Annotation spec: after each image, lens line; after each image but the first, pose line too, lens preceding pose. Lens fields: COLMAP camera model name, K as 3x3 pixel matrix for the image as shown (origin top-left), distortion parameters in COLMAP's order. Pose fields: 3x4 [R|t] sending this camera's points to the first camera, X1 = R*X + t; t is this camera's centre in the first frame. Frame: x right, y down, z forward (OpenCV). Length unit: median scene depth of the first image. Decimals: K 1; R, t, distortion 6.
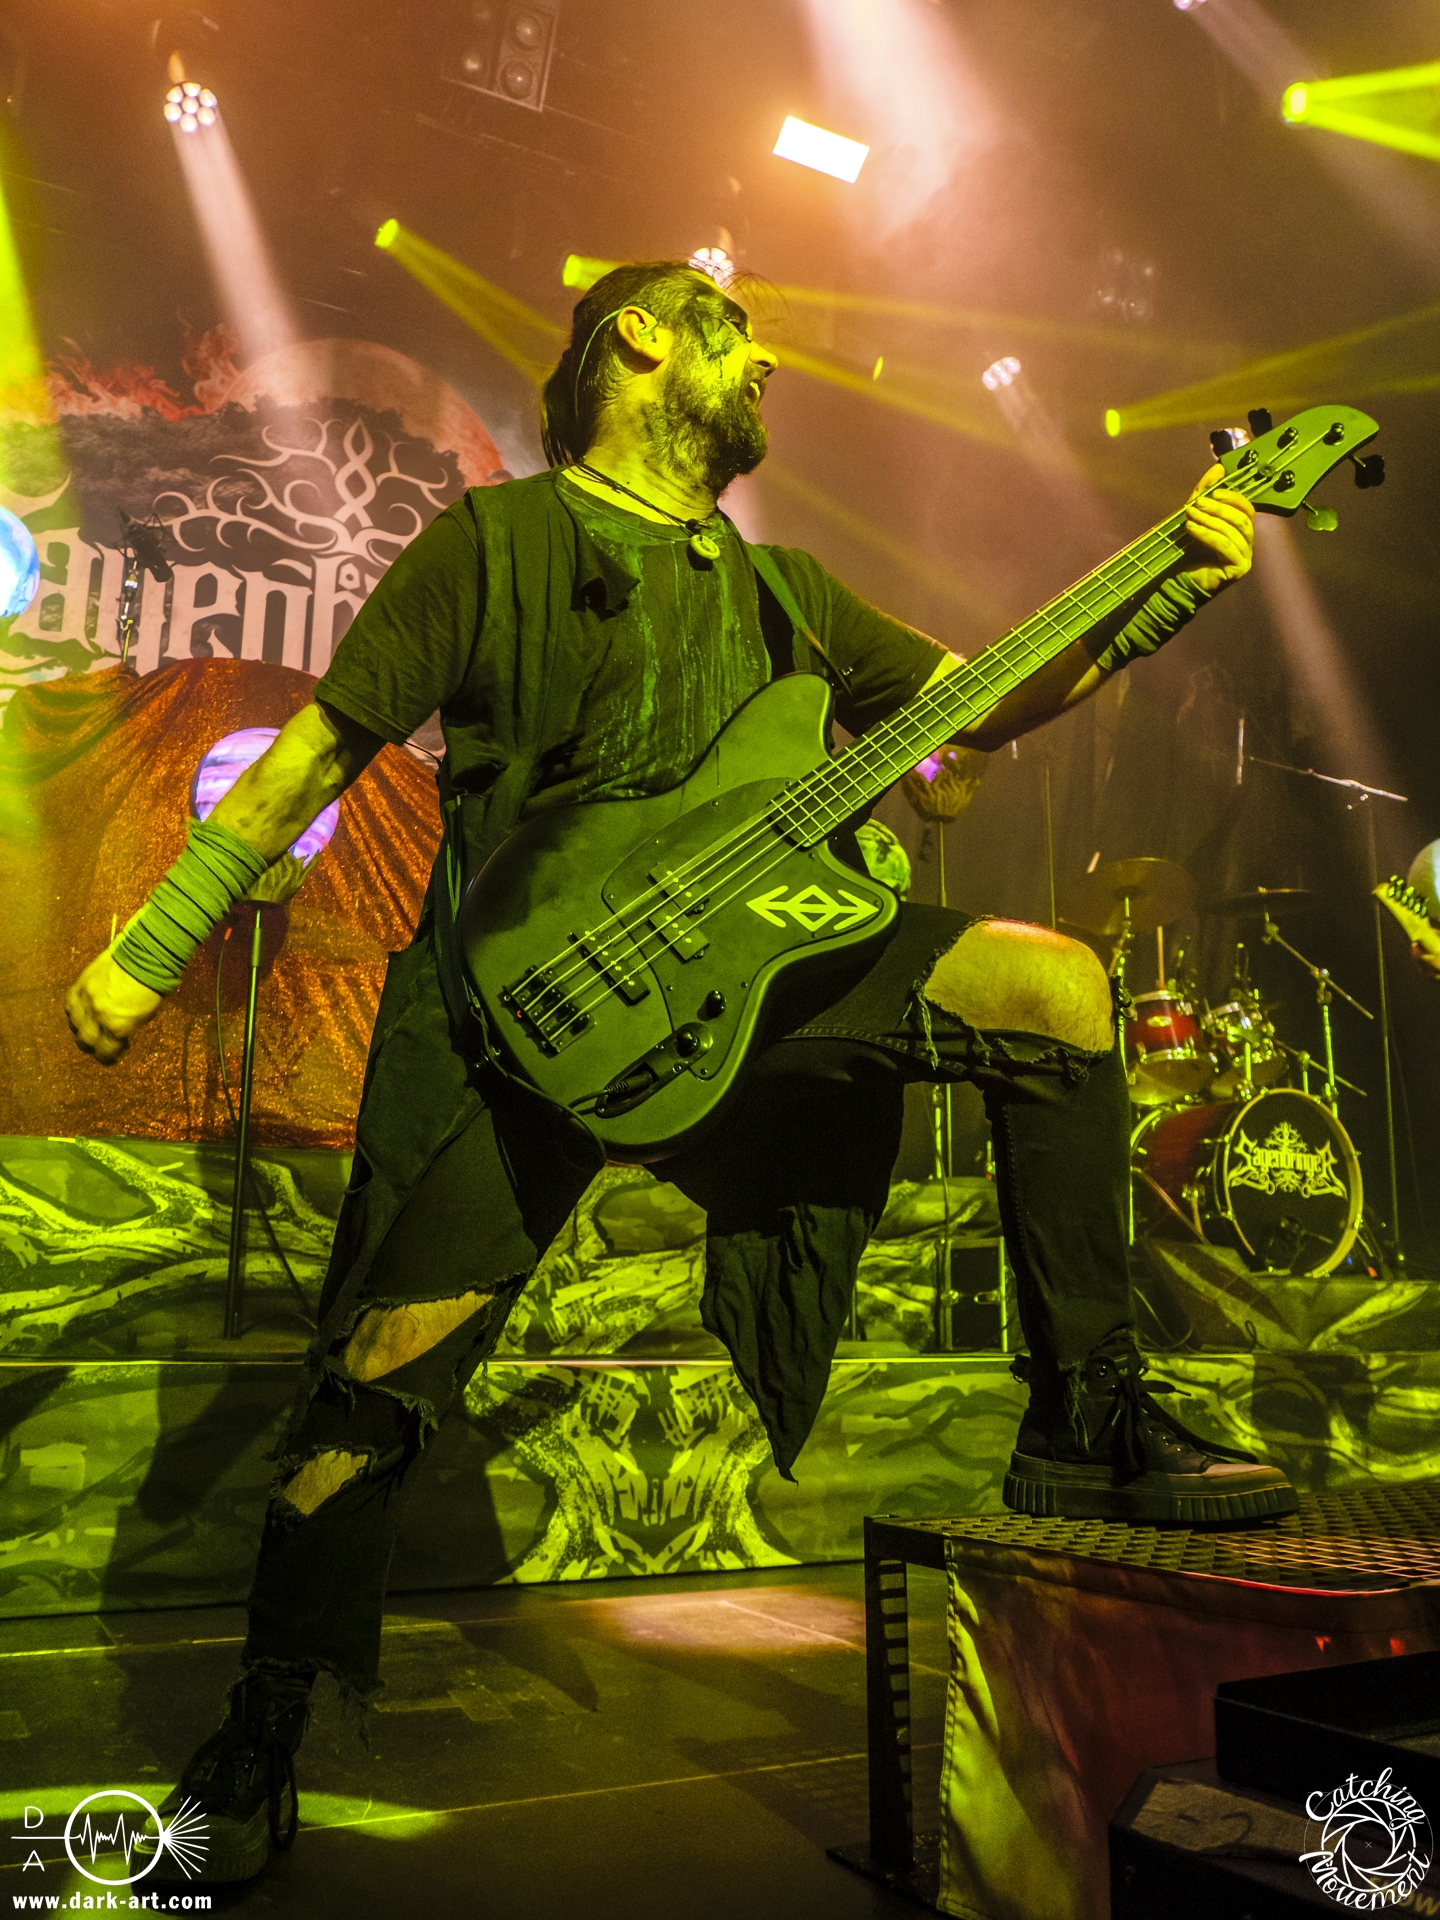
lens RADIAL K [[1641.8, 0, 718.4], [0, 1641.8, 952.6], [0, 0, 1]] dist [-0.056691, 0.036898]
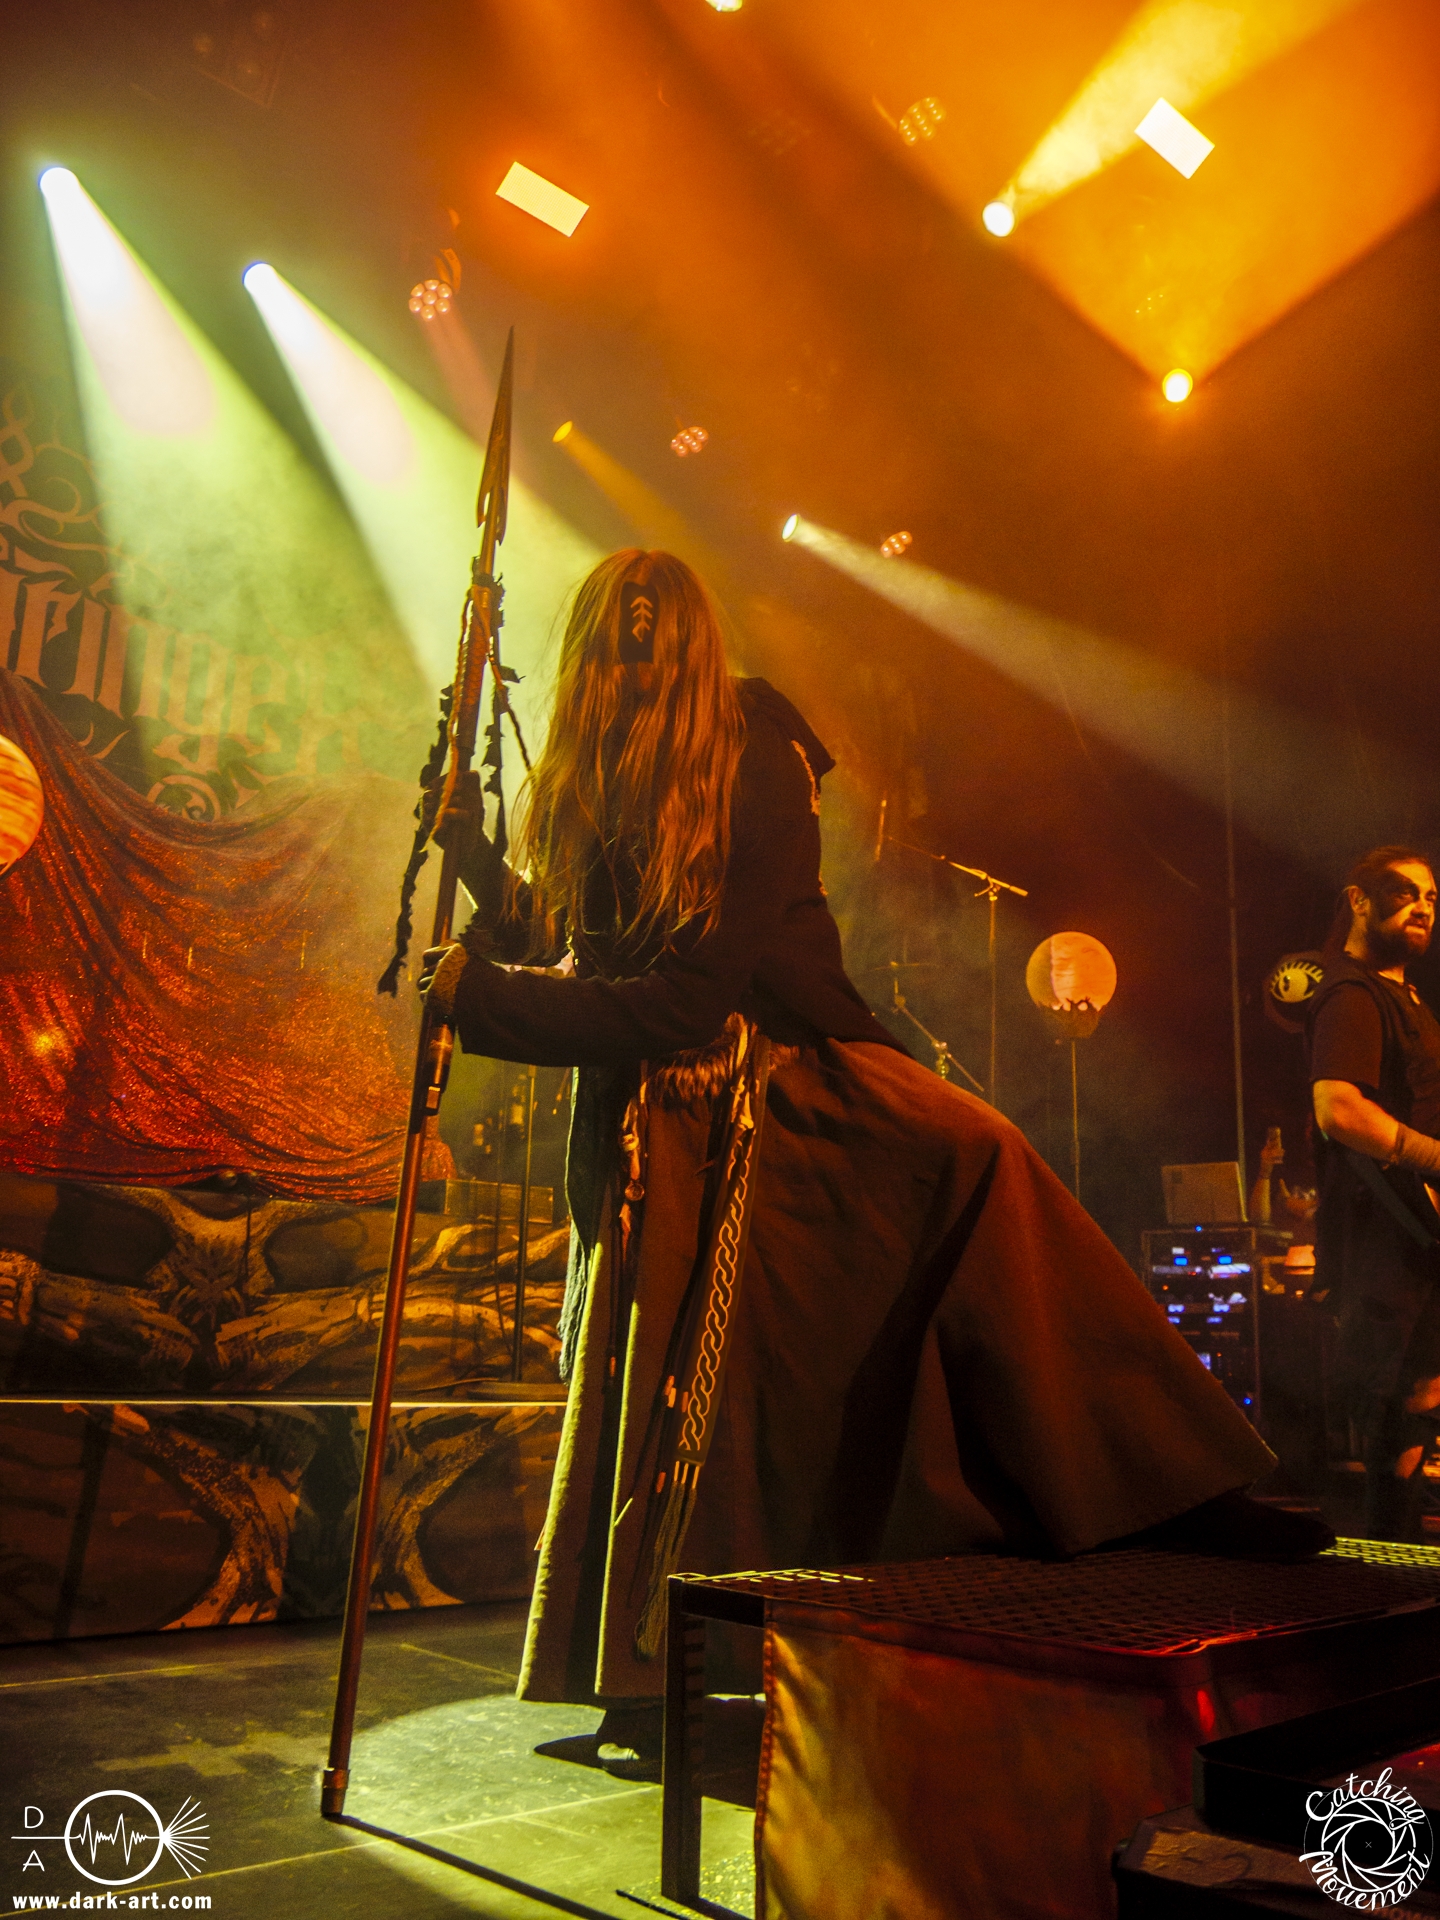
lens RADIAL K [[1638.9, 0, 720.0], [0, 1638.9, 960.0], [0, 0, 1]] dist [-0.061578, 0.052339]
pose [[0.963866, 0.083461, 0.252977, -0.080806], [-0.081406, 0.996507, -0.018596, -0.018757], [-0.253645, -0.002670, 0.967294, -0.019449]]
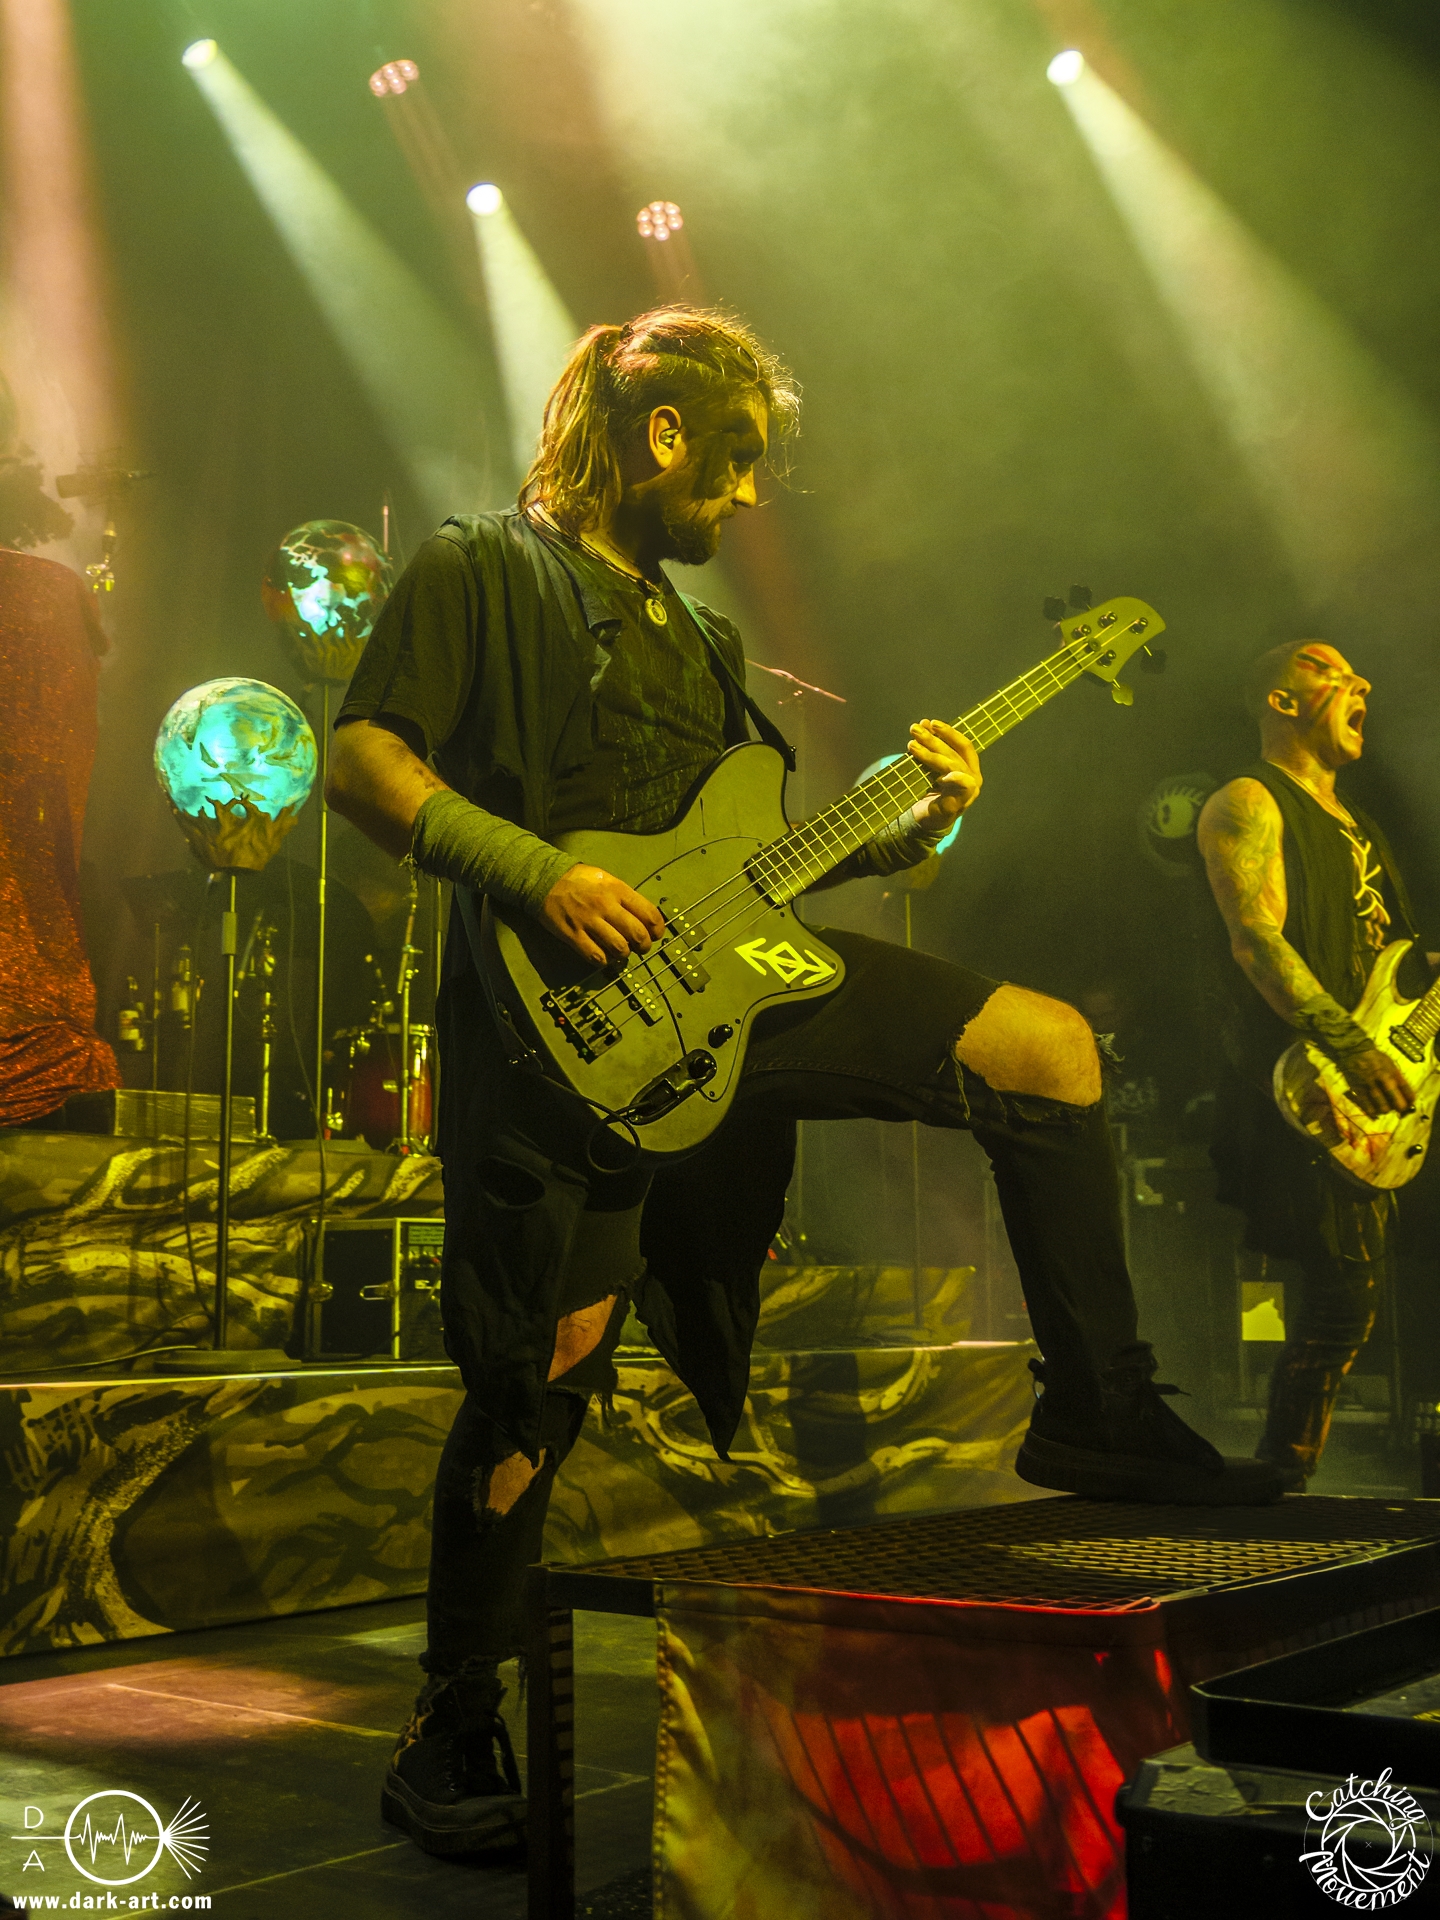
lens RADIAL K [[2225.5, 0, 722.7], [0, 2225.5, 949.8], [0, 0, 1]] dist [-0.013821, 0.013407]
pose [[0.915969, 0.049662, 0.398164, -0.143812], [-0.076381, 0.995747, 0.051518, -0.031413], [-0.393912, -0.077601, 0.915867, -0.069928]]
